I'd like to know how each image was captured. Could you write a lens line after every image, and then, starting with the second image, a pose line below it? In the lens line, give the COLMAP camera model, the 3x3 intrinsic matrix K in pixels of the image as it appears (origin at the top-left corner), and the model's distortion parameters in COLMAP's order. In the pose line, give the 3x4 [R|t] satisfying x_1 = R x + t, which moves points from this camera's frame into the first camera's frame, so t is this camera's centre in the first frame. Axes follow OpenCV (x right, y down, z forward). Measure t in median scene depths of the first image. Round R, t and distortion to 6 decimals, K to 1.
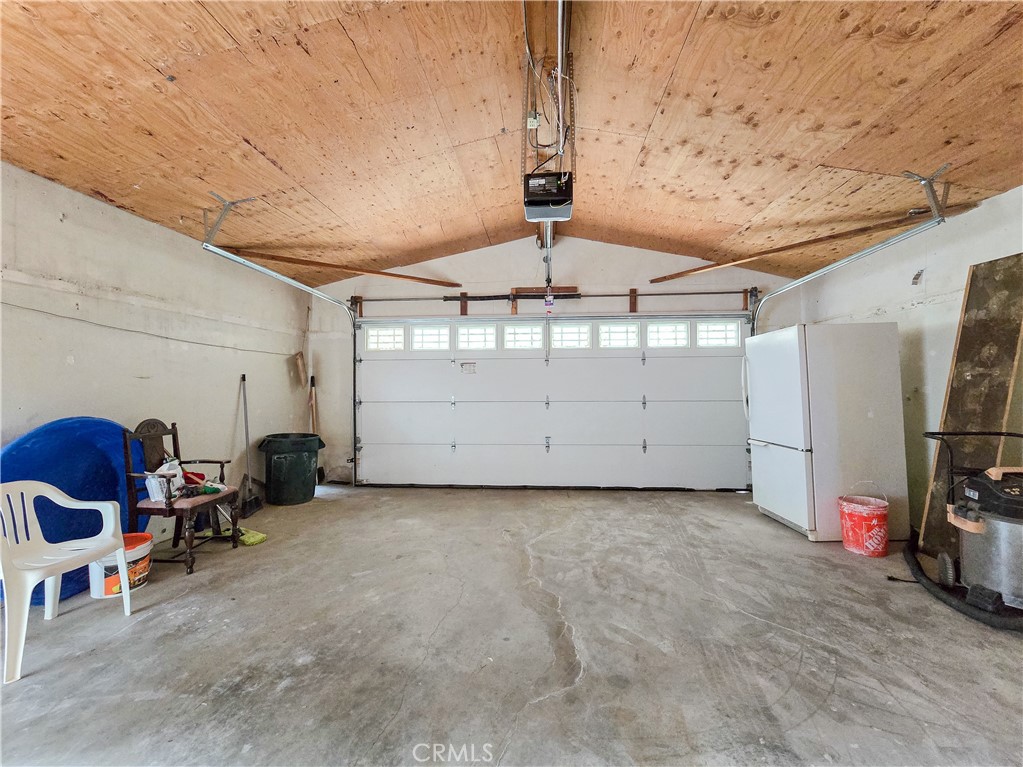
lens RADIAL K [[411.3, 0, 513.0], [0, 411.3, 380.5], [0, 0, 1]] dist [-0.000325, -0.000022]
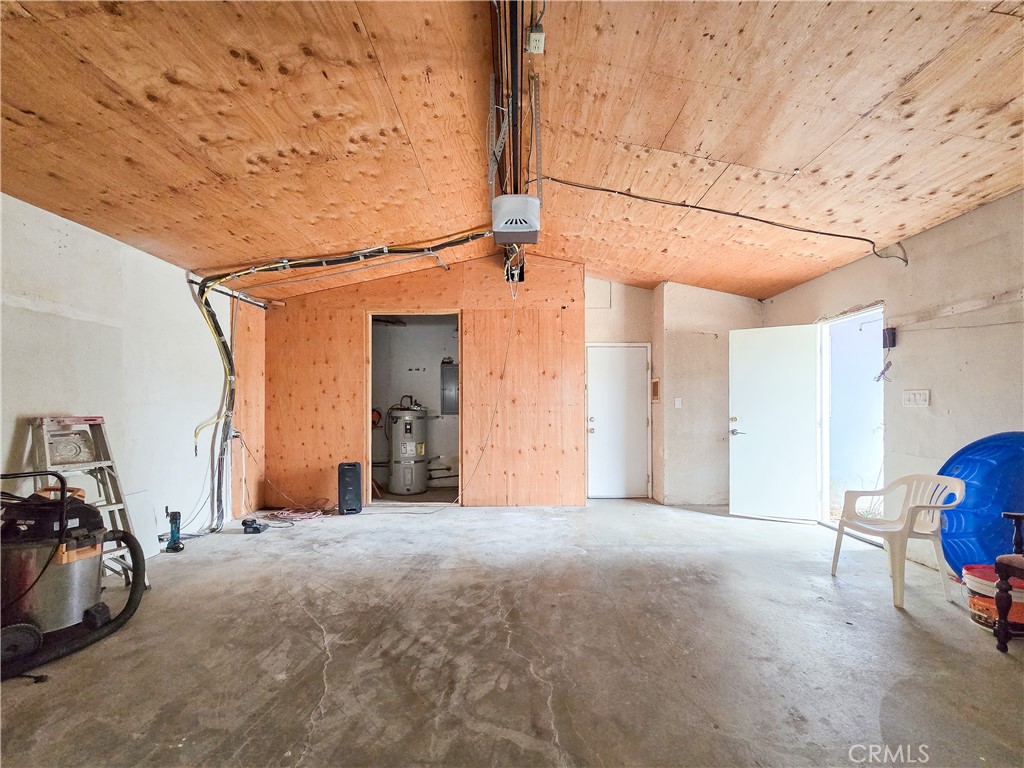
lens RADIAL K [[411.7, 0, 511.3], [0, 411.7, 391.7], [0, 0, 1]] dist [-0.000325, -0.000022]
pose [[-0.997256, 0.010197, -0.073330, 0.204948], [0.013998, 0.998575, -0.051507, 0.043272], [0.072701, -0.052392, -0.995977, 2.359535]]
